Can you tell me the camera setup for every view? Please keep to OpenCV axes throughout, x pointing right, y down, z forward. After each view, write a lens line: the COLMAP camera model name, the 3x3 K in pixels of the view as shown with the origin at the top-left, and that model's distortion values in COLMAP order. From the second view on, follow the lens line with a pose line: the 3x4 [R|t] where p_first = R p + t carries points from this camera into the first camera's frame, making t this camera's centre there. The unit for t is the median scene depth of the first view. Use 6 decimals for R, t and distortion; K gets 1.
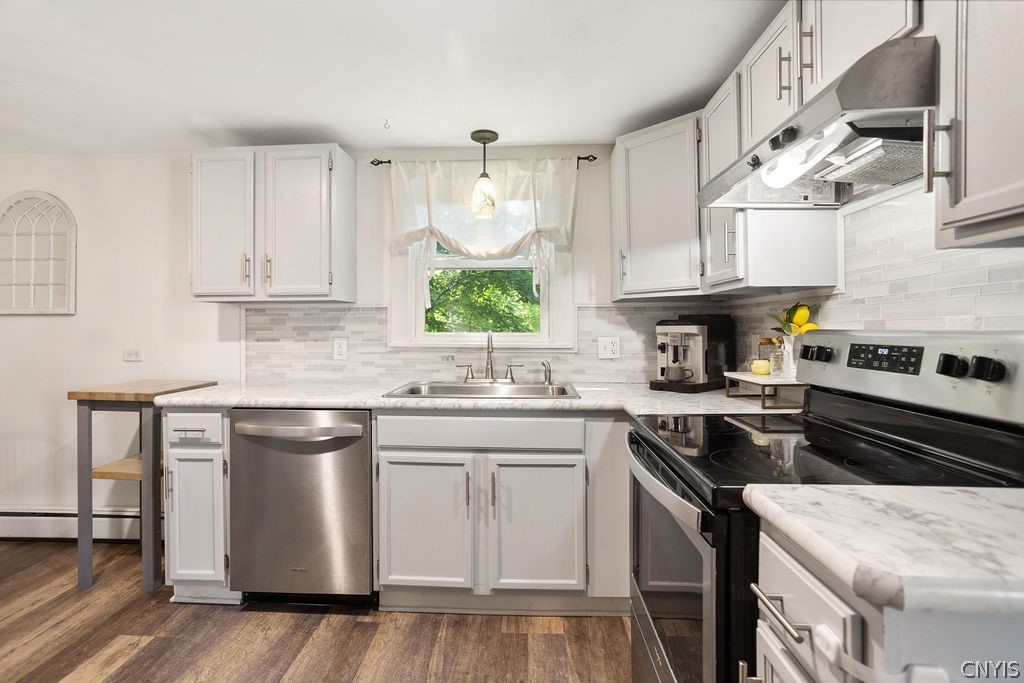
lens RADIAL K [[497.8, 0, 508.0], [0, 497.8, 332.6], [0, 0, 1]] dist [-0.022414, 0.007290]
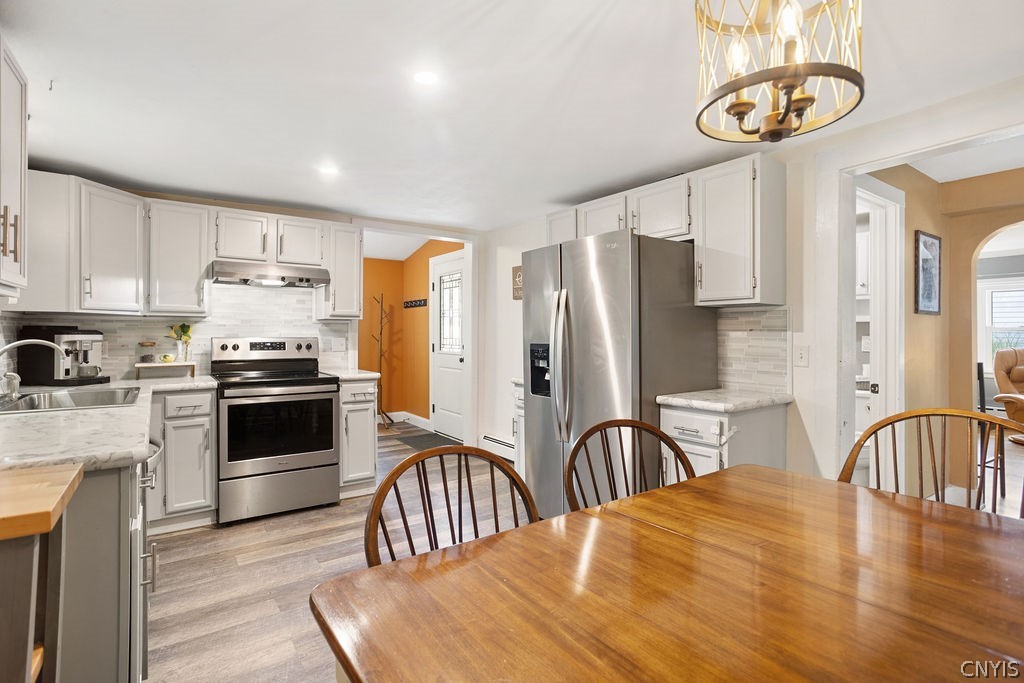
lens RADIAL K [[497.8, 0, 508.1], [0, 497.8, 336.8], [0, 0, 1]] dist [-0.022414, 0.007290]
pose [[-0.616332, -0.004730, 0.787472, -1.717816], [0.003471, 0.999956, 0.008723, -0.019623], [-0.787478, 0.008110, -0.616289, 1.157062]]
